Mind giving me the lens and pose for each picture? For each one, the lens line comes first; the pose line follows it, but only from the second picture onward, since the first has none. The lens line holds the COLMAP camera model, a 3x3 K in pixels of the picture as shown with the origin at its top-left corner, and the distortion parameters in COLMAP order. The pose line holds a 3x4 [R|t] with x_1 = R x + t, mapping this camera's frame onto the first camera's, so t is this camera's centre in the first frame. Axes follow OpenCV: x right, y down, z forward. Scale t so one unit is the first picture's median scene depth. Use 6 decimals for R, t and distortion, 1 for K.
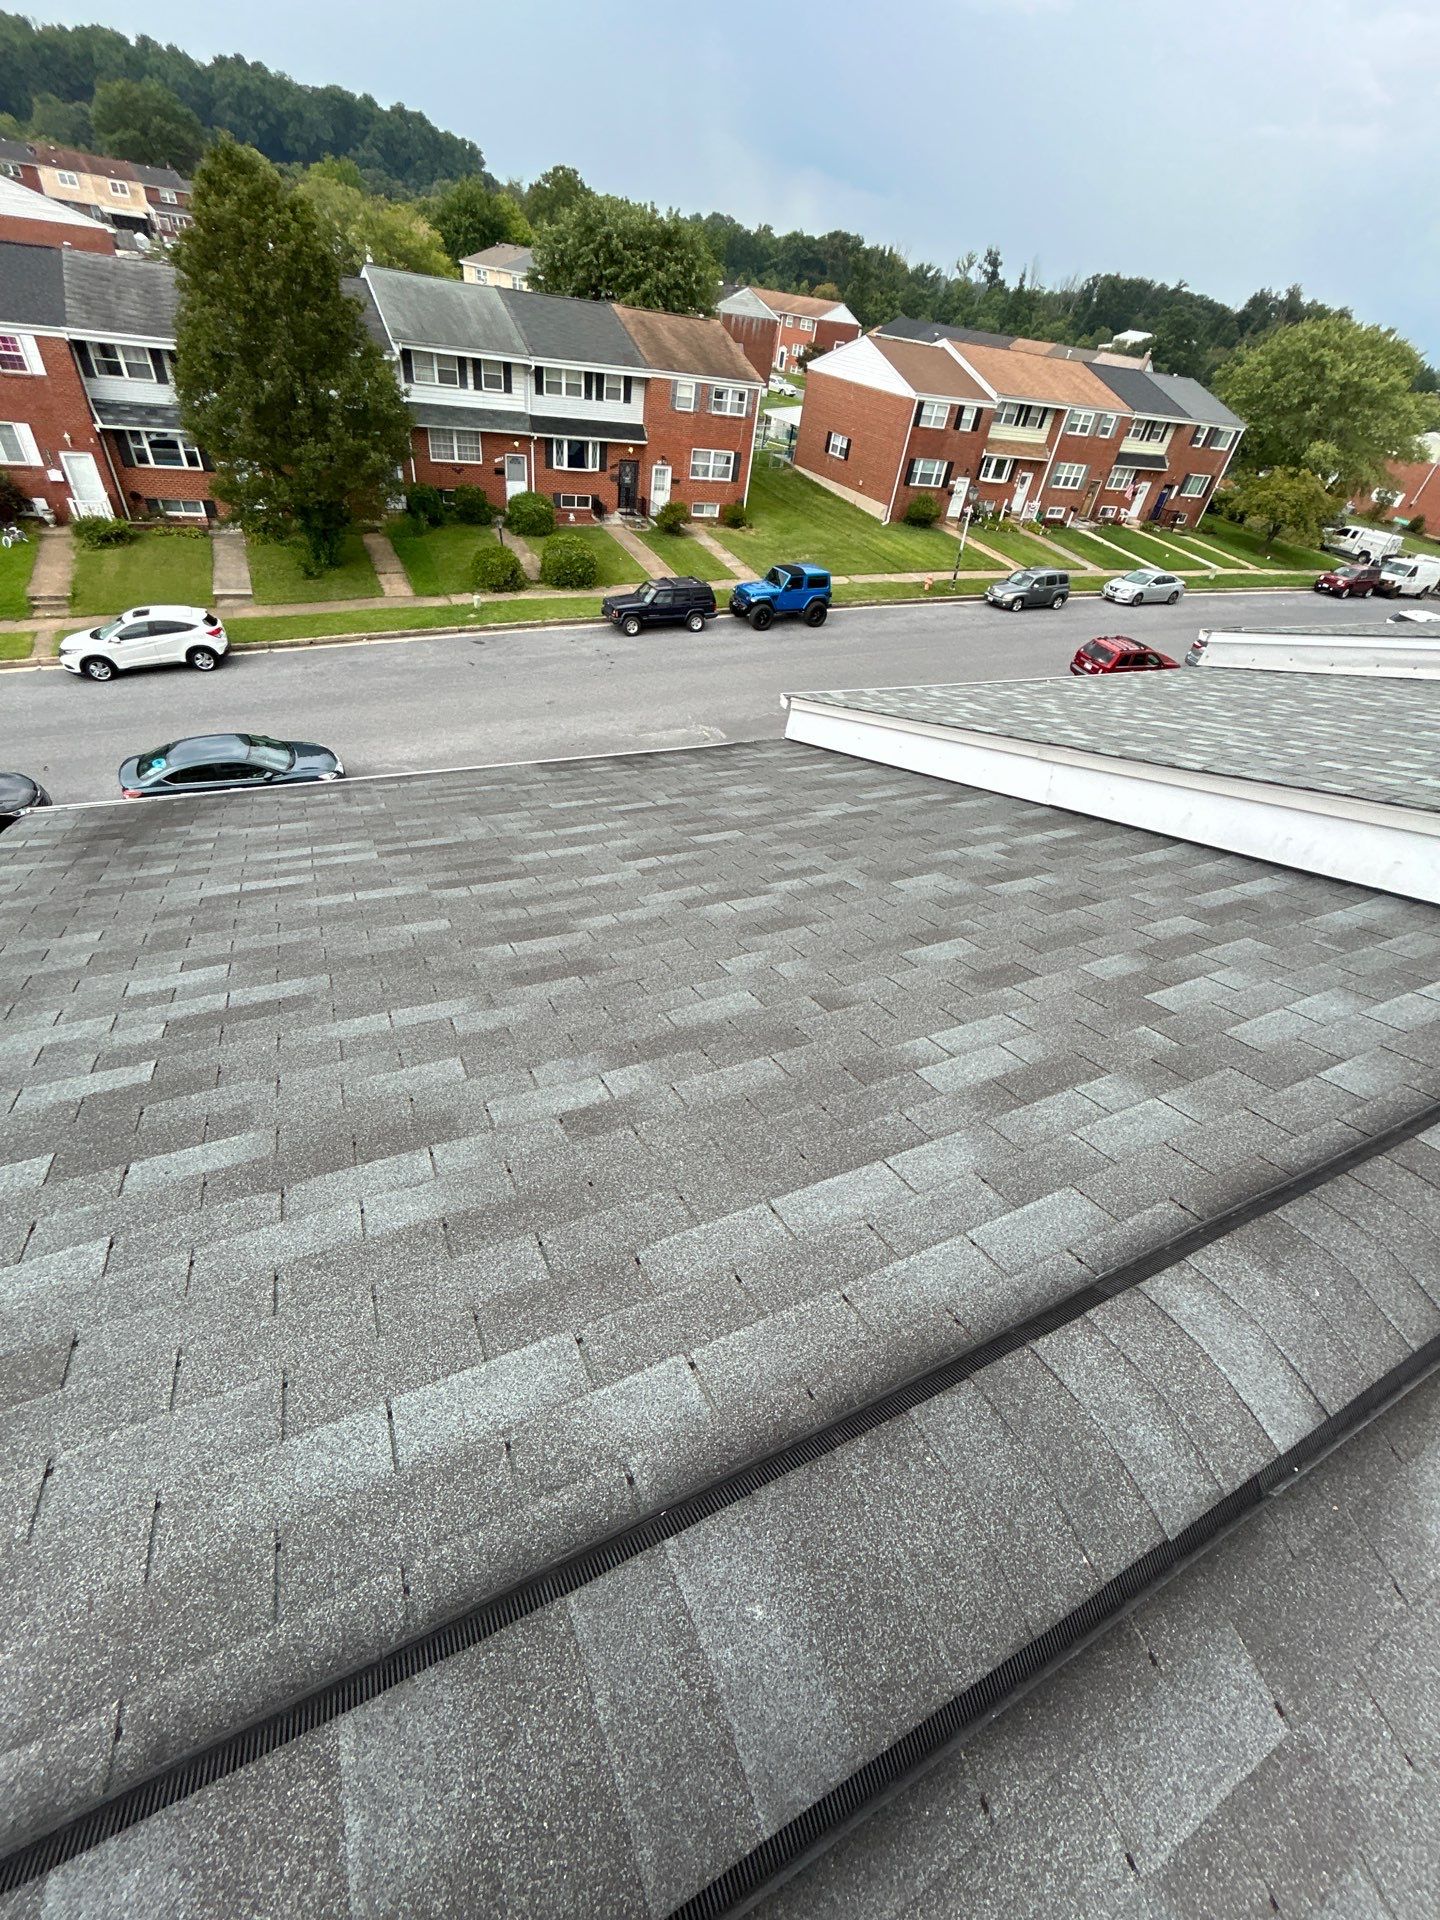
lens RADIAL K [[775.3, 0, 728.8], [0, 775.3, 959.4], [0, 0, 1]] dist [0.001263, -0.000760]
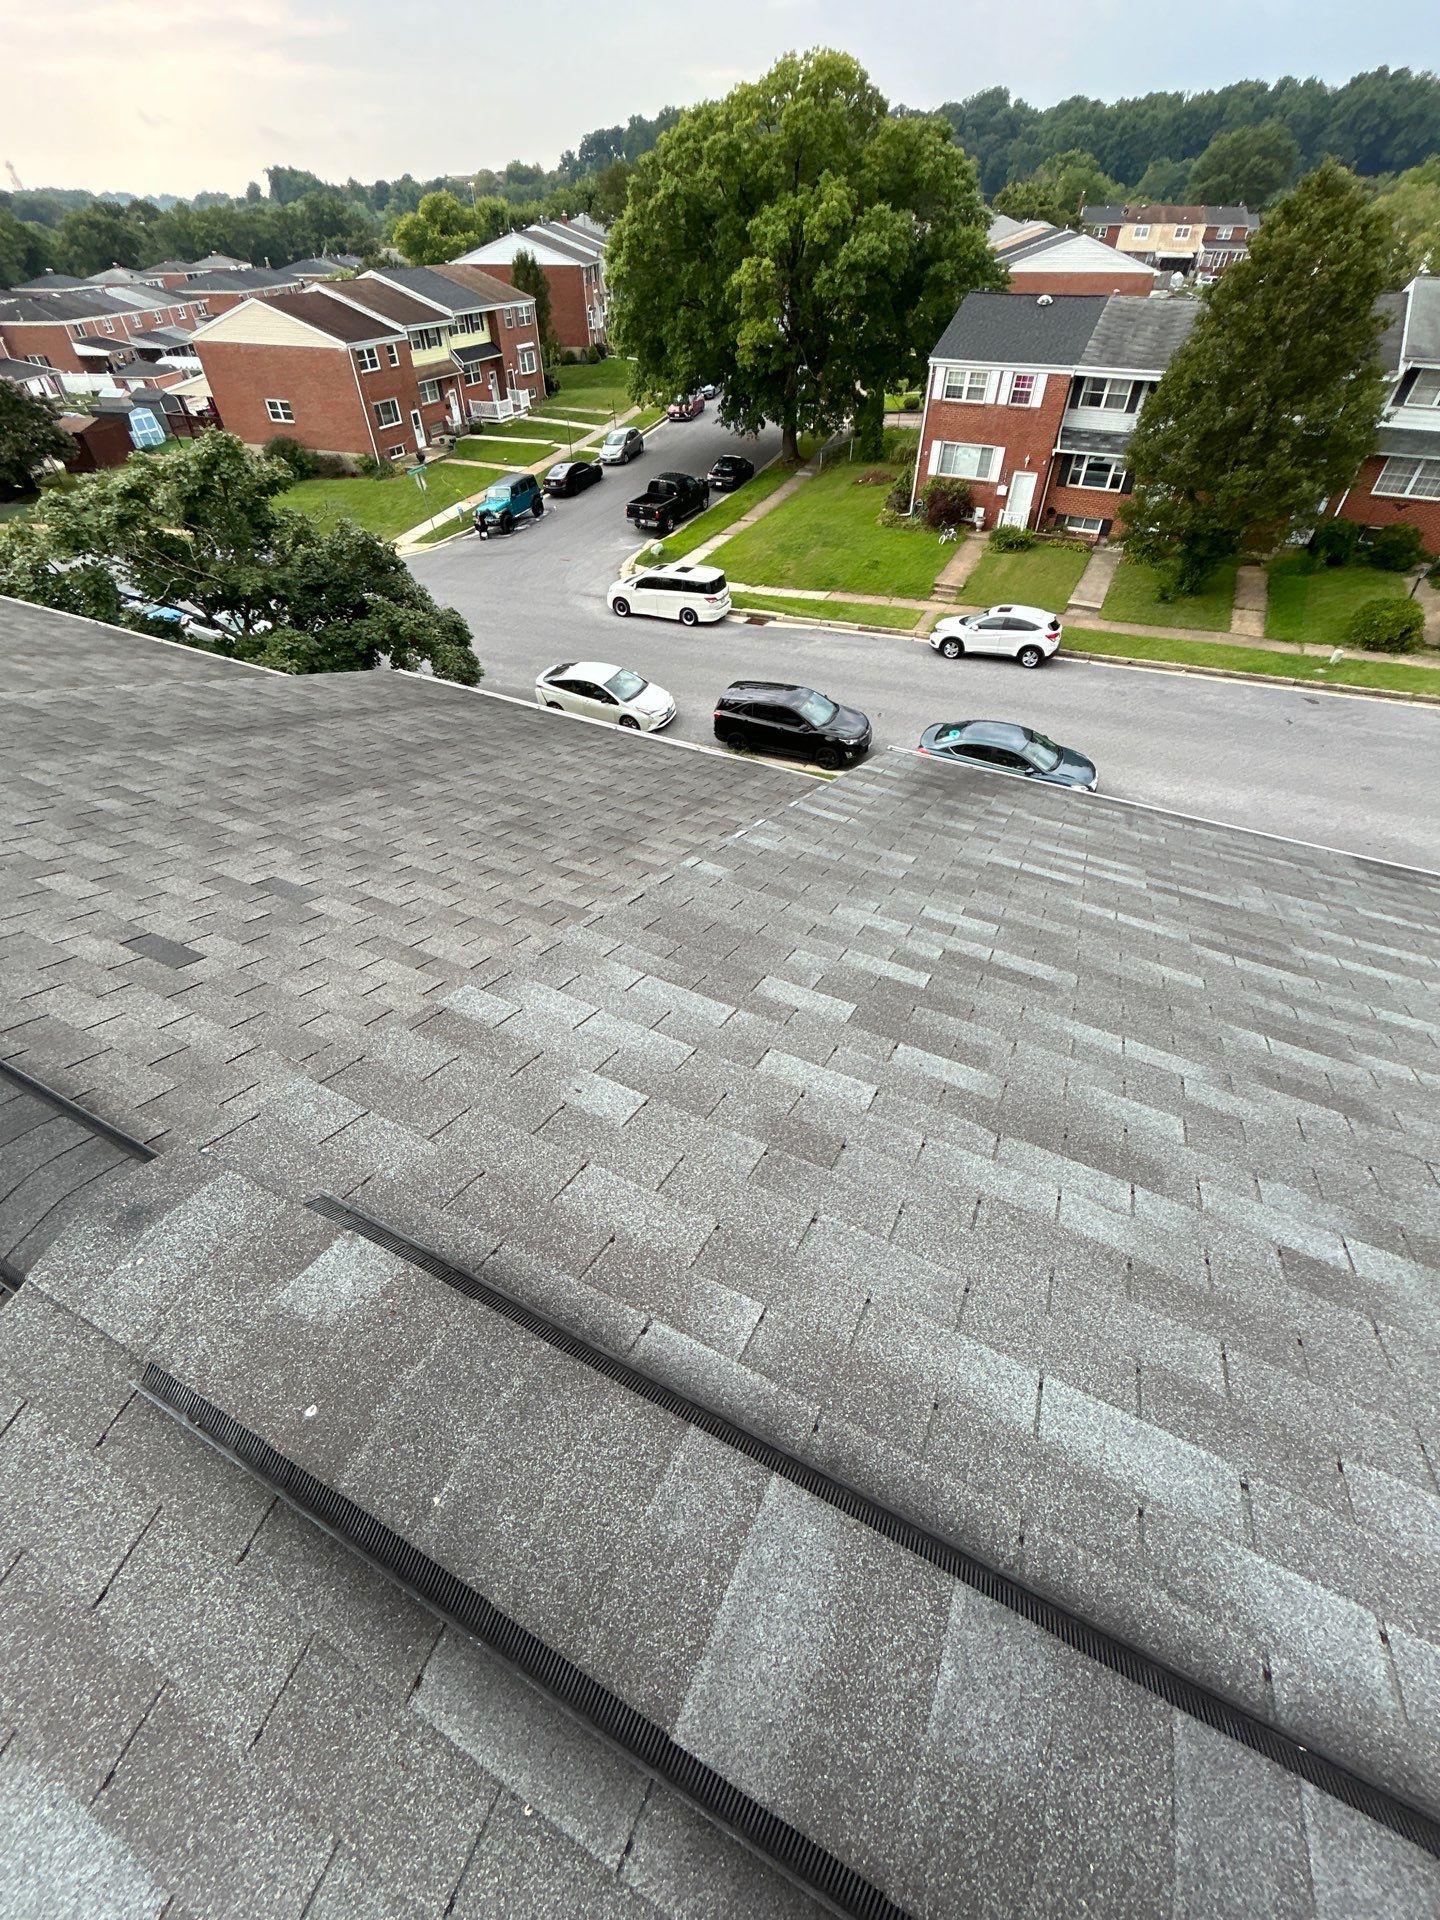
lens RADIAL K [[775.3, 0, 722.8], [0, 775.3, 961.4], [0, 0, 1]] dist [0.001263, -0.000760]
pose [[0.603123, 0.450506, -0.658245, -0.098546], [-0.463788, 0.869461, 0.170112, 0.037925], [0.648955, 0.202688, 0.733332, -0.069963]]
